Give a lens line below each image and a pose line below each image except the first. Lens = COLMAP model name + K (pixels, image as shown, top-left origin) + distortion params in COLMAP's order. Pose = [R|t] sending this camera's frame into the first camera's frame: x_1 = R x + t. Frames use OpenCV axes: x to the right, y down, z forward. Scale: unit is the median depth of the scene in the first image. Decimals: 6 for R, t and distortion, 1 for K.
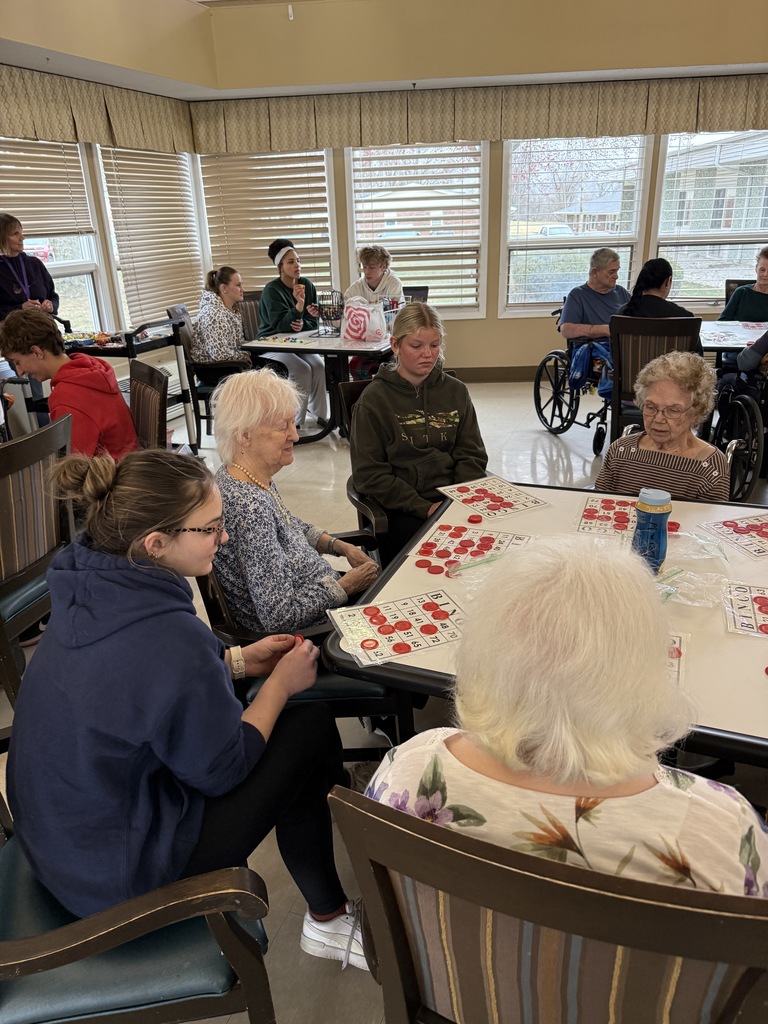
lens RADIAL K [[715.8, 0, 388.6], [0, 715.8, 508.1], [0, 0, 1]] dist [0.020544, -0.028257]
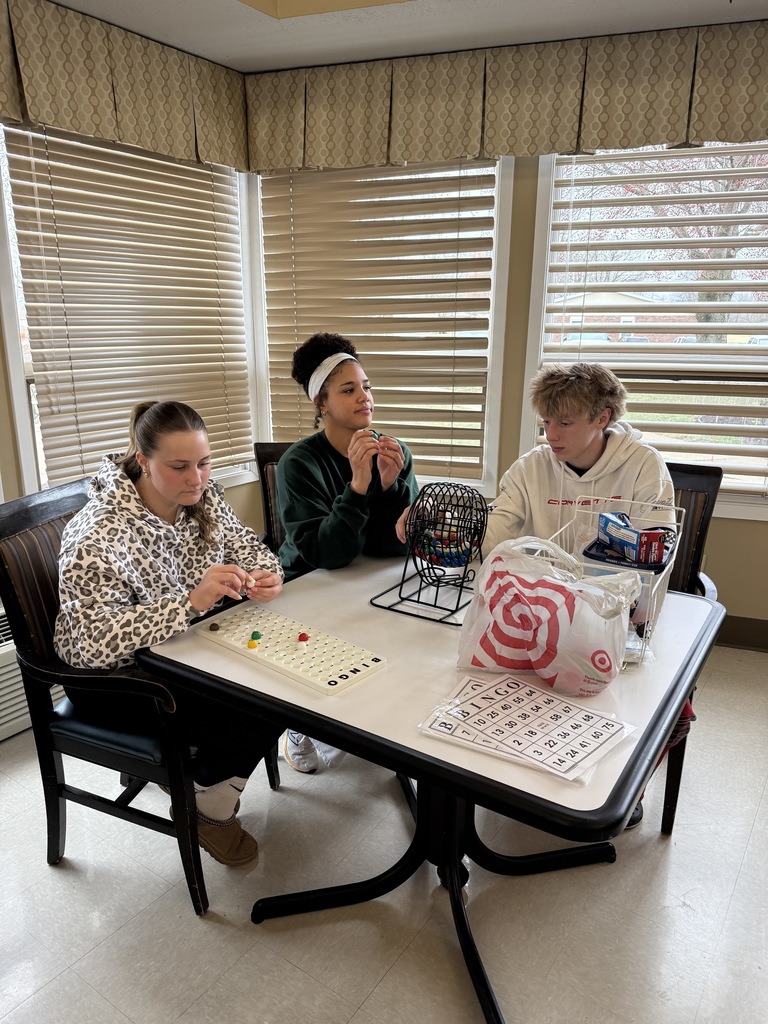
lens RADIAL K [[715.8, 0, 384.9], [0, 715.8, 515.0], [0, 0, 1]] dist [0.020544, -0.028257]
pose [[0.968498, 0.101585, -0.227358, -0.029456], [-0.128836, 0.985725, -0.108390, -0.207343], [0.213102, 0.134267, 0.967760, 0.559176]]
